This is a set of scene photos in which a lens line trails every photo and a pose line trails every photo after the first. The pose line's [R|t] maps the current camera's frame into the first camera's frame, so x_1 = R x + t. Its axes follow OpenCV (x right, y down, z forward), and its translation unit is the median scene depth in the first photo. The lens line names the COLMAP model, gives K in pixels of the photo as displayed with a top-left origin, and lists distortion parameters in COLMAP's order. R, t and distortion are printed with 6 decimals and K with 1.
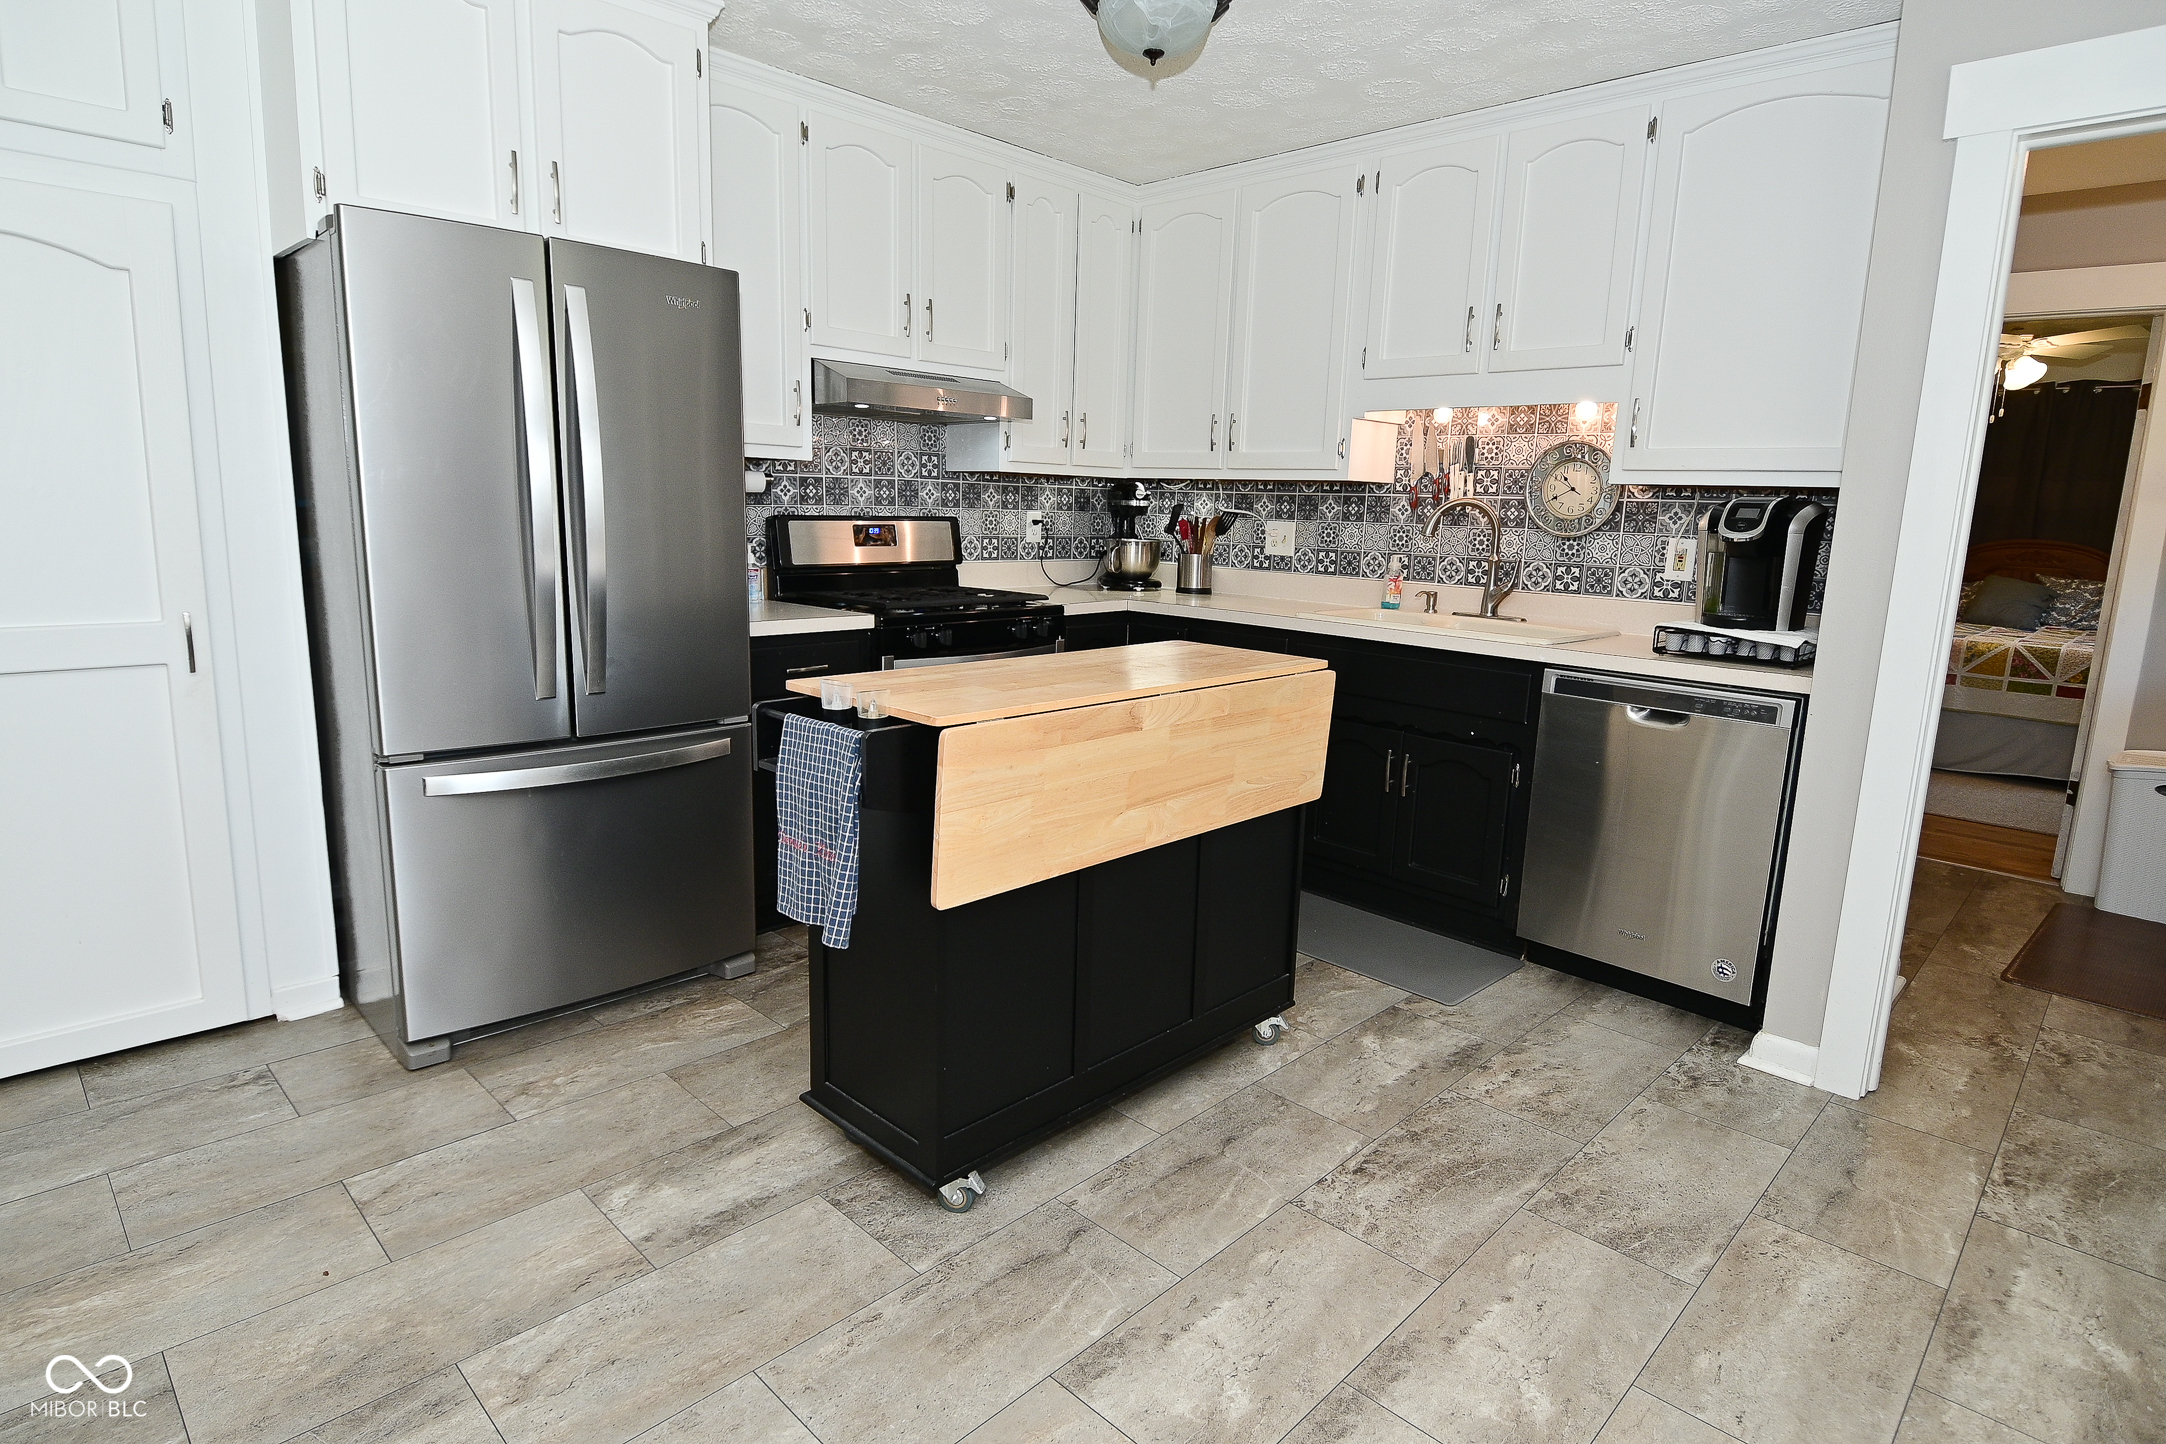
lens RADIAL K [[1141.0, 0, 1080.8], [0, 1141.0, 709.6], [0, 0, 1]] dist [0.019840, -0.029973]
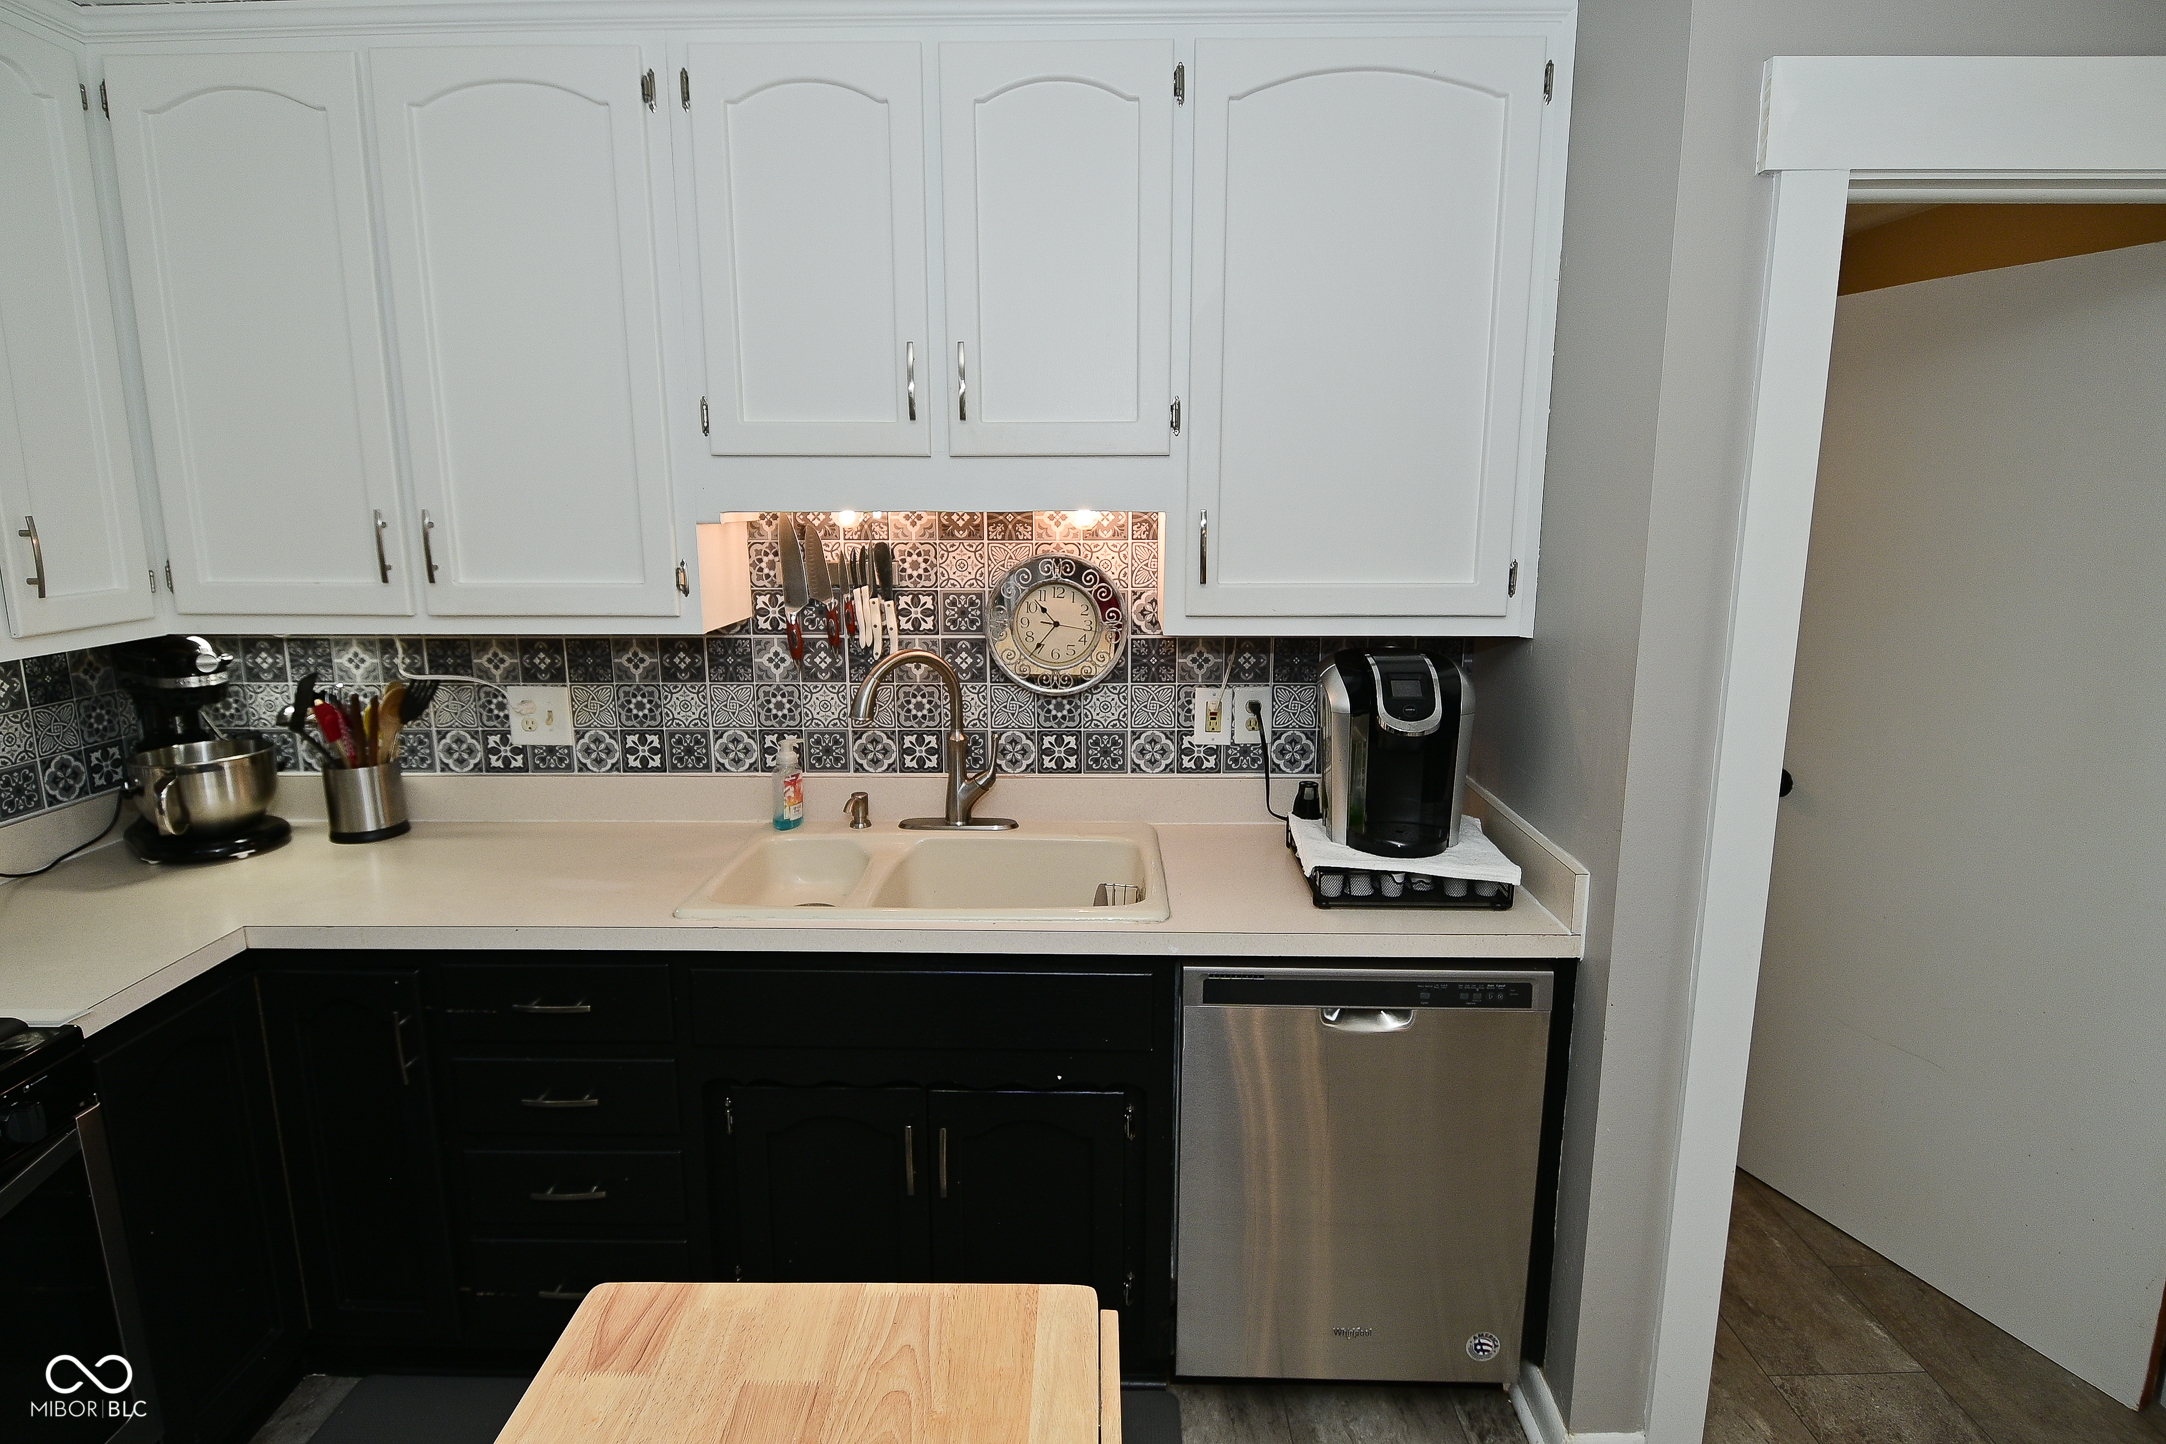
lens RADIAL K [[1137.2, 0, 1088.2], [0, 1137.2, 707.5], [0, 0, 1]] dist [0.022712, -0.033096]
pose [[0.716135, -0.163324, 0.678584, -0.013250], [0.150235, 0.985517, 0.078649, -0.185115], [-0.681601, 0.045624, 0.730300, 0.482512]]
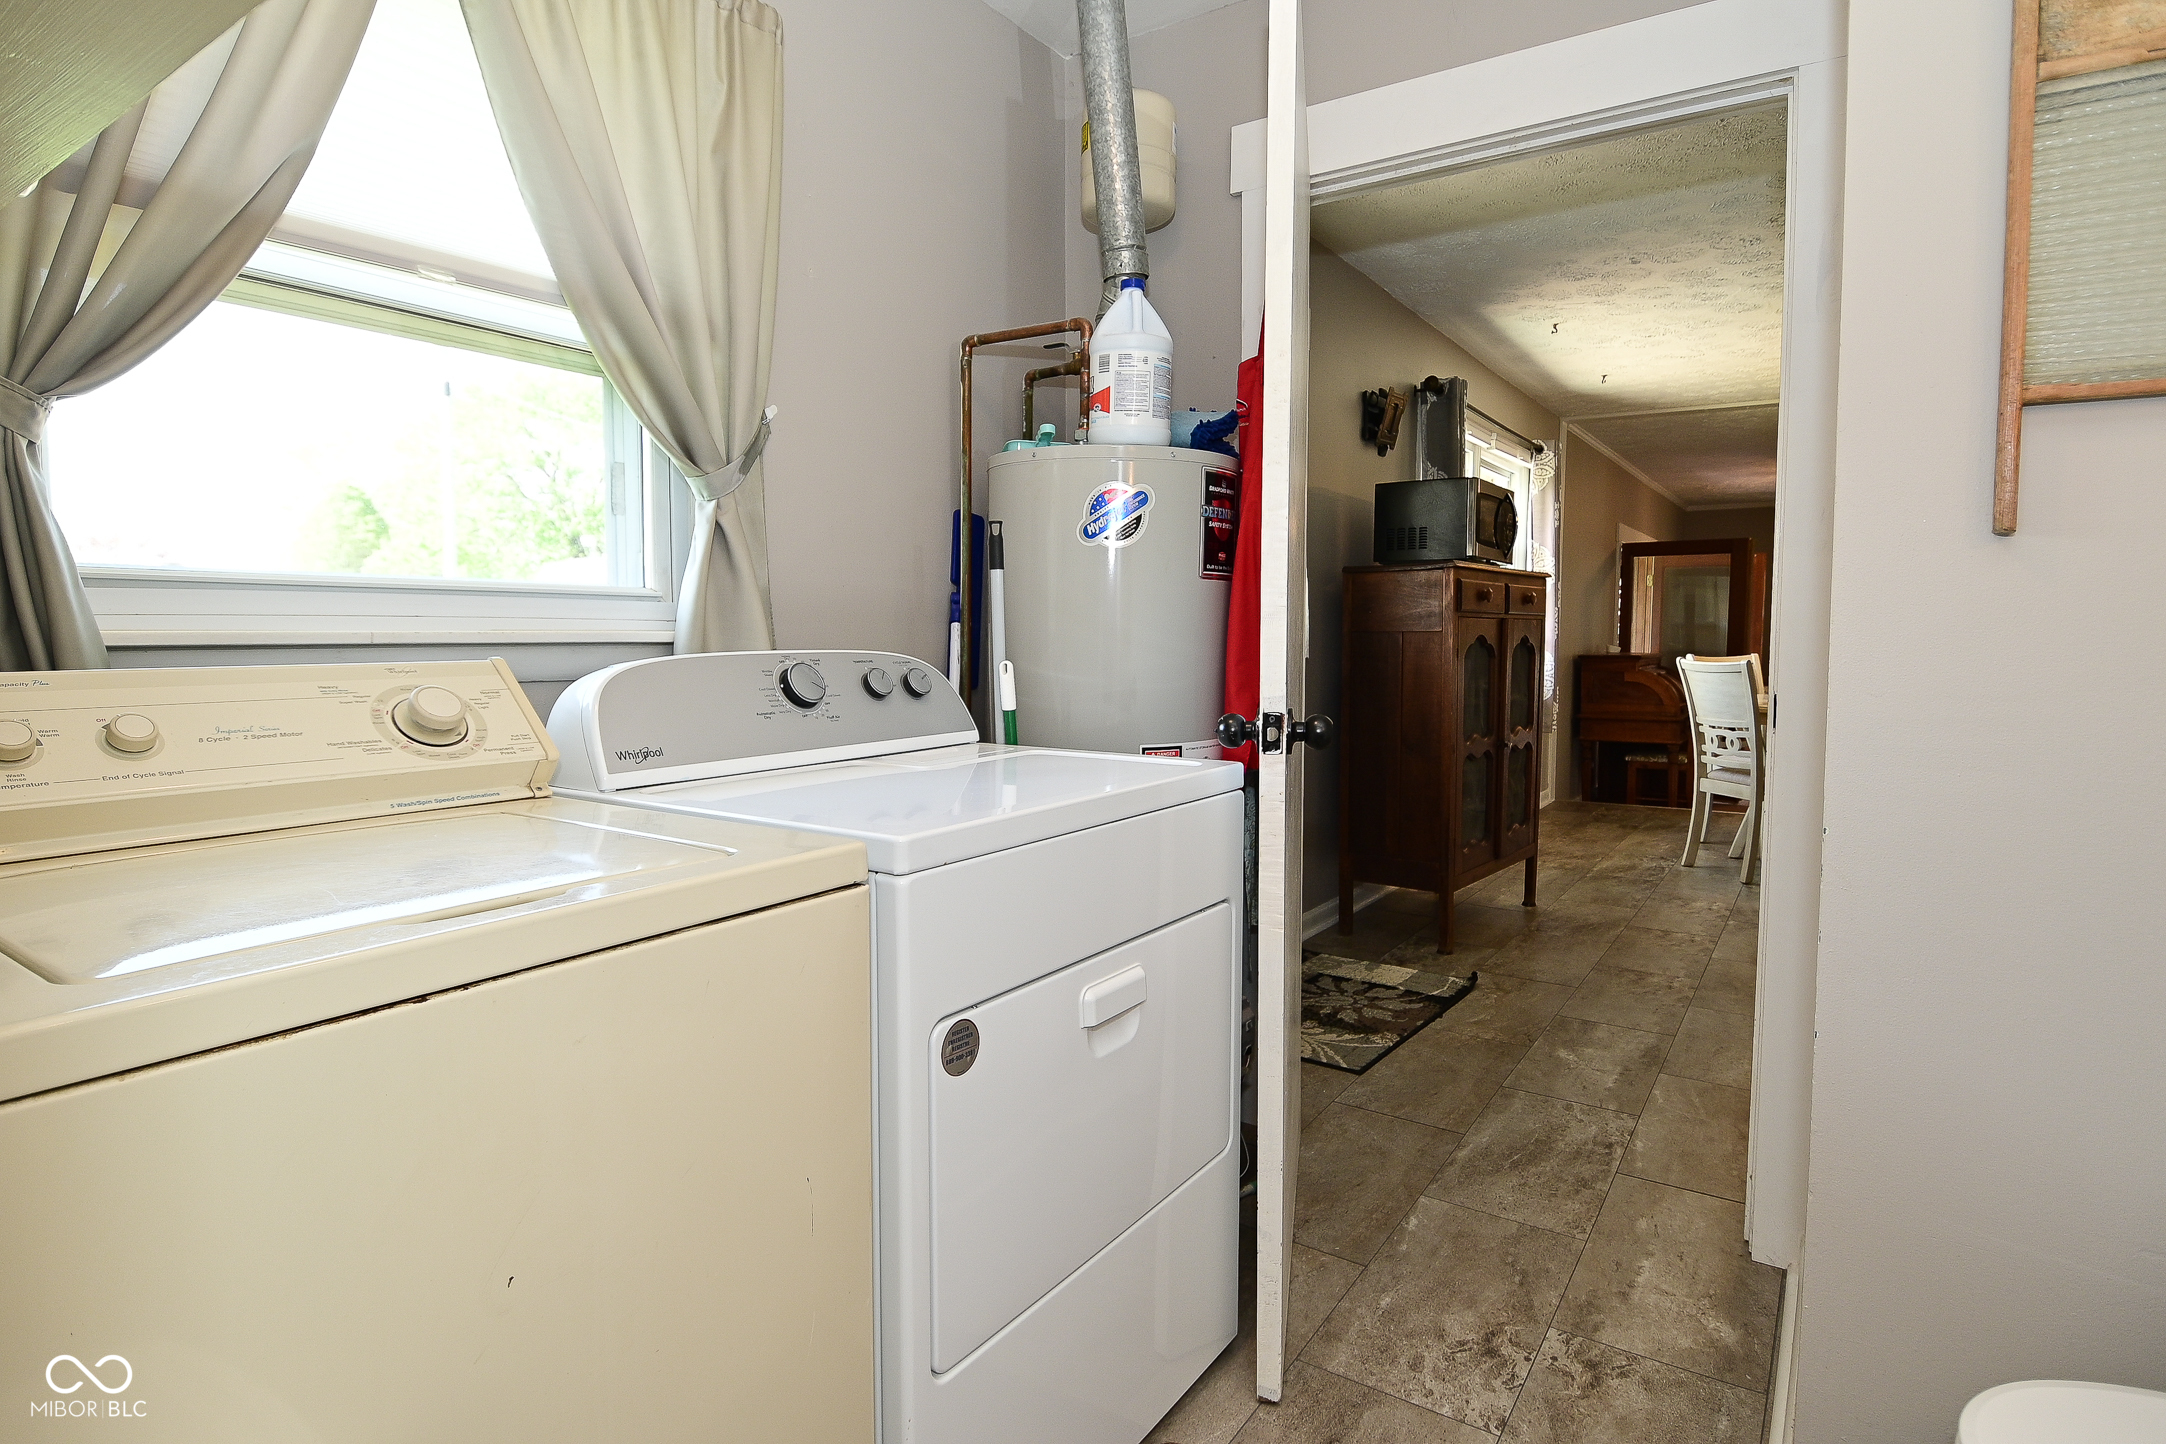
lens RADIAL K [[1141.0, 0, 1080.8], [0, 1141.0, 709.6], [0, 0, 1]] dist [0.019840, -0.029973]
pose [[-0.983323, -0.020443, -0.180715, 0.906436], [-0.064276, 0.968600, 0.240171, -0.132661], [0.170131, 0.247781, -0.953761, 1.106123]]
